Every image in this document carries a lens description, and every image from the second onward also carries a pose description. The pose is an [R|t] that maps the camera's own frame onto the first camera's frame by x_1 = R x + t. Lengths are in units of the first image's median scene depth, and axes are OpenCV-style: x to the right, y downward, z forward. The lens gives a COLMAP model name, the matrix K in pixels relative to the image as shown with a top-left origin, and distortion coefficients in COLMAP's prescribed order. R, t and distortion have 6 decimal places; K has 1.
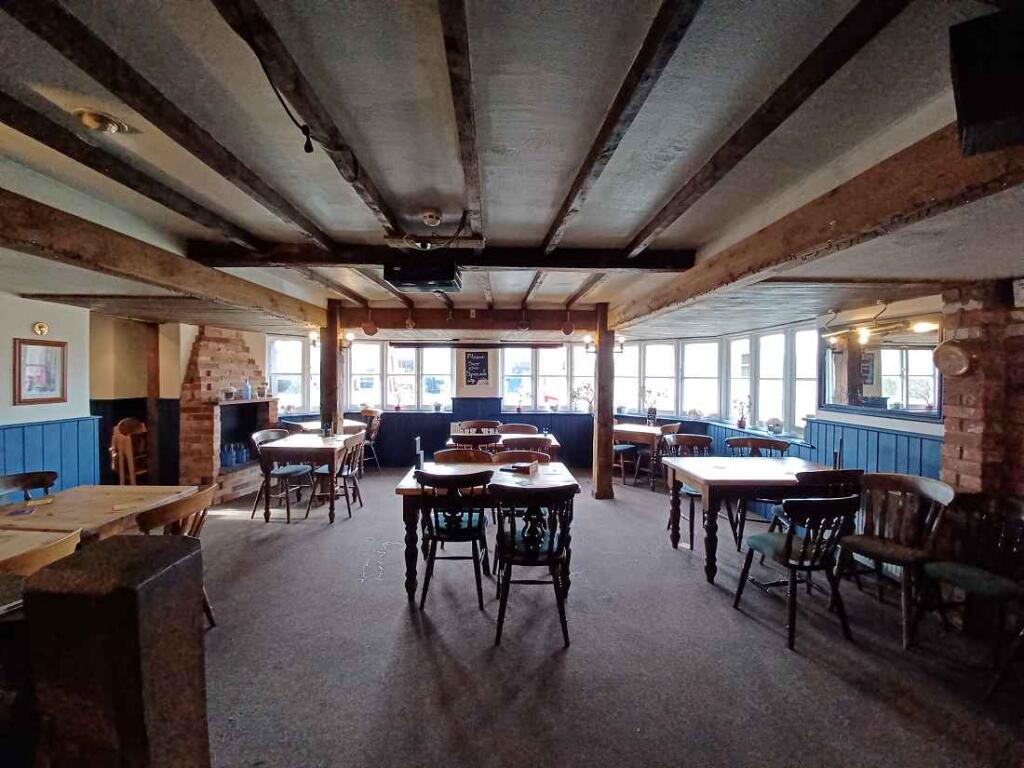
lens RADIAL K [[396.3, 0, 510.9], [0, 396.3, 379.1], [0, 0, 1]] dist [0.001656, -0.011342]
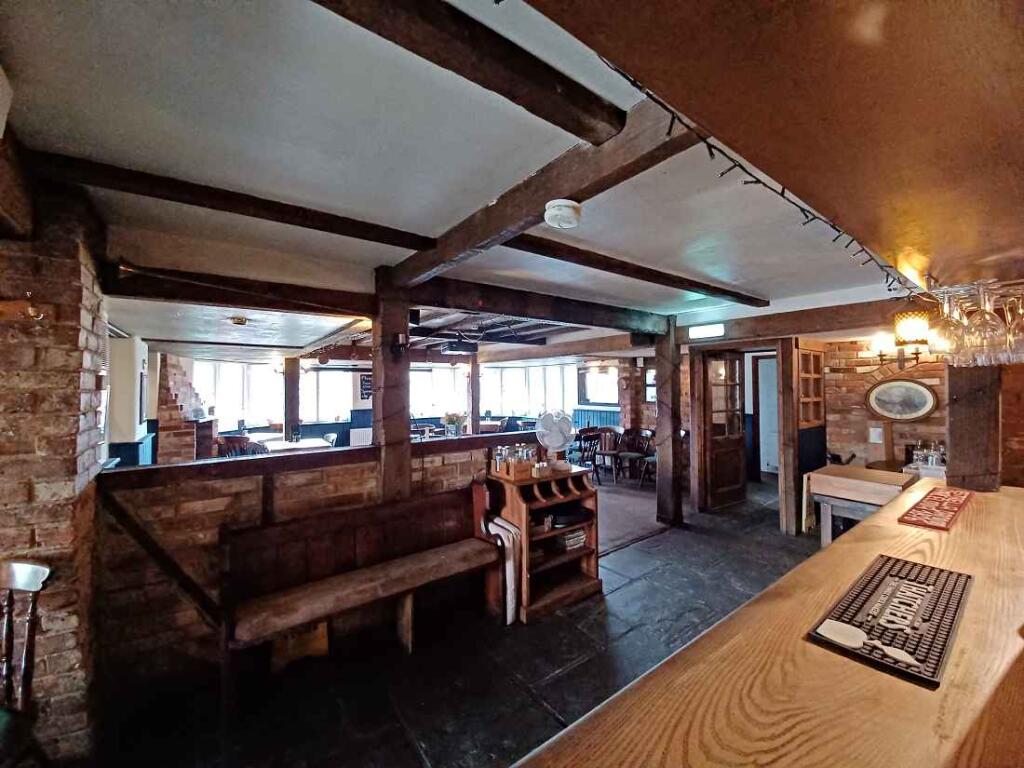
lens RADIAL K [[396.3, 0, 510.9], [0, 396.3, 379.1], [0, 0, 1]] dist [0.001656, -0.011342]
pose [[0.826505, -0.004281, 0.562914, -1.043544], [0.021829, 0.999463, -0.024450, -0.025761], [-0.562507, 0.032496, 0.826154, -0.838434]]
